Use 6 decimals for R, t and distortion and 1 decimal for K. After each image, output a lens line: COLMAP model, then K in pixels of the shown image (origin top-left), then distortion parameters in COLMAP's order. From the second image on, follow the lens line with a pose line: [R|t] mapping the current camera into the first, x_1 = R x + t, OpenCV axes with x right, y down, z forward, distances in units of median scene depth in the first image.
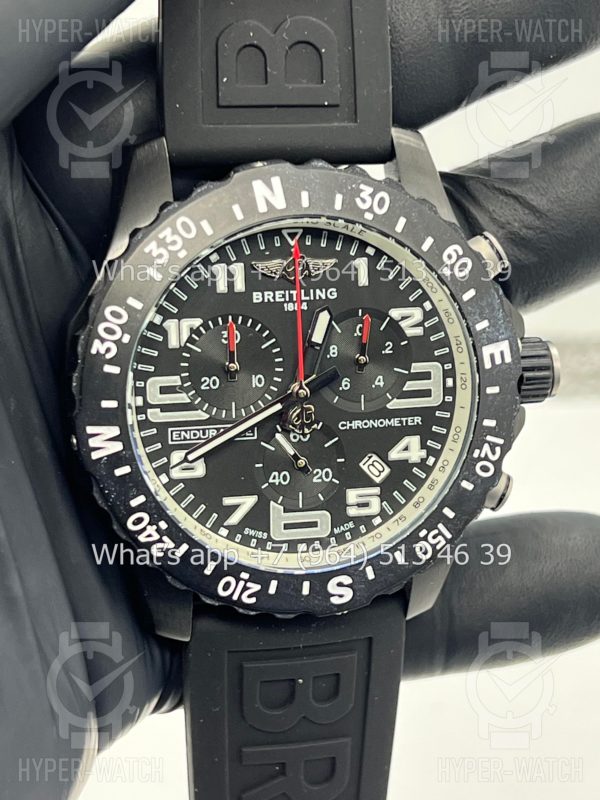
lens RADIAL K [[1841.4, 0, 290.4], [0, 1841.4, 421.7], [0, 0, 1]] dist [0.188419, 0.154905]
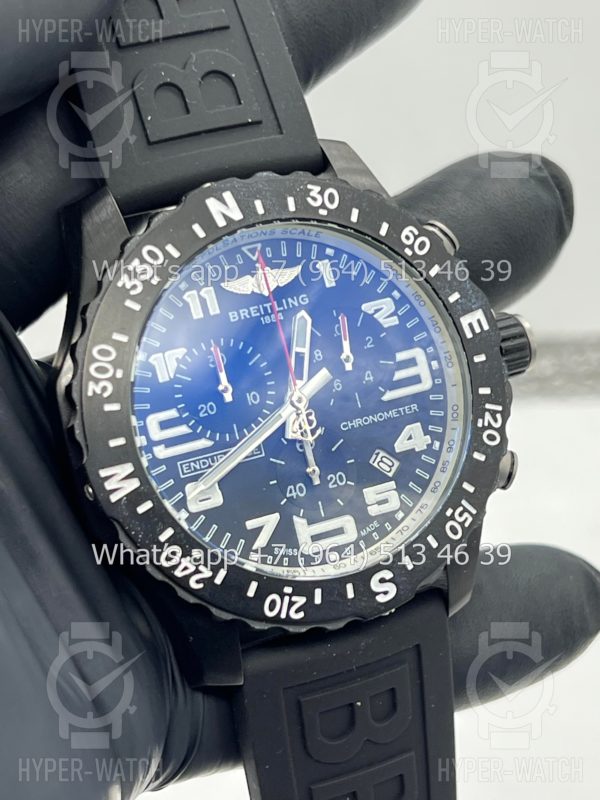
lens RADIAL K [[1841.4, 0, 290.4], [0, 1841.4, 421.7], [0, 0, 1]] dist [0.188419, 0.154905]
pose [[0.967902, -0.224313, 0.113350, -0.113719], [0.240590, 0.957382, -0.159804, 0.153889], [-0.072673, 0.181945, 0.980619, 0.025953]]
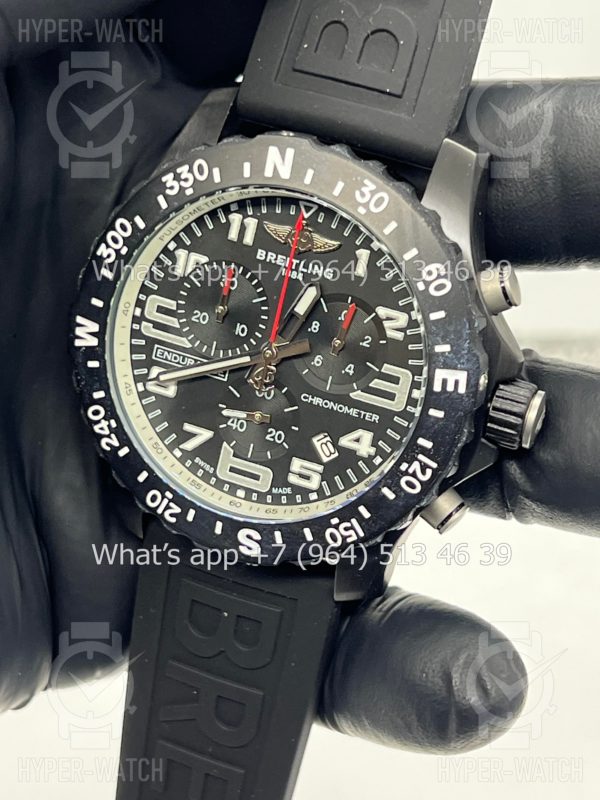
lens RADIAL K [[1841.4, 0, 290.4], [0, 1841.4, 421.7], [0, 0, 1]] dist [0.188419, 0.154905]
pose [[0.826353, 0.337692, -0.450671, 0.505741], [-0.325822, 0.939415, 0.106484, -0.095279], [0.459326, 0.058845, 0.886316, 0.069368]]
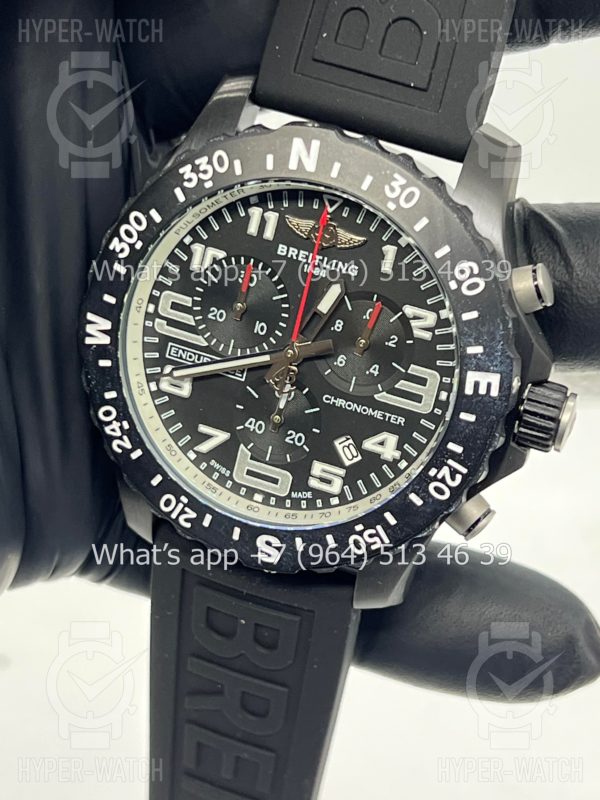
lens RADIAL K [[1841.4, 0, 290.4], [0, 1841.4, 421.7], [0, 0, 1]] dist [0.188419, 0.154905]
pose [[0.843429, 0.347484, -0.409735, 0.435229], [-0.331106, 0.936814, 0.112911, -0.094783], [0.423080, 0.040434, 0.905190, 0.080572]]
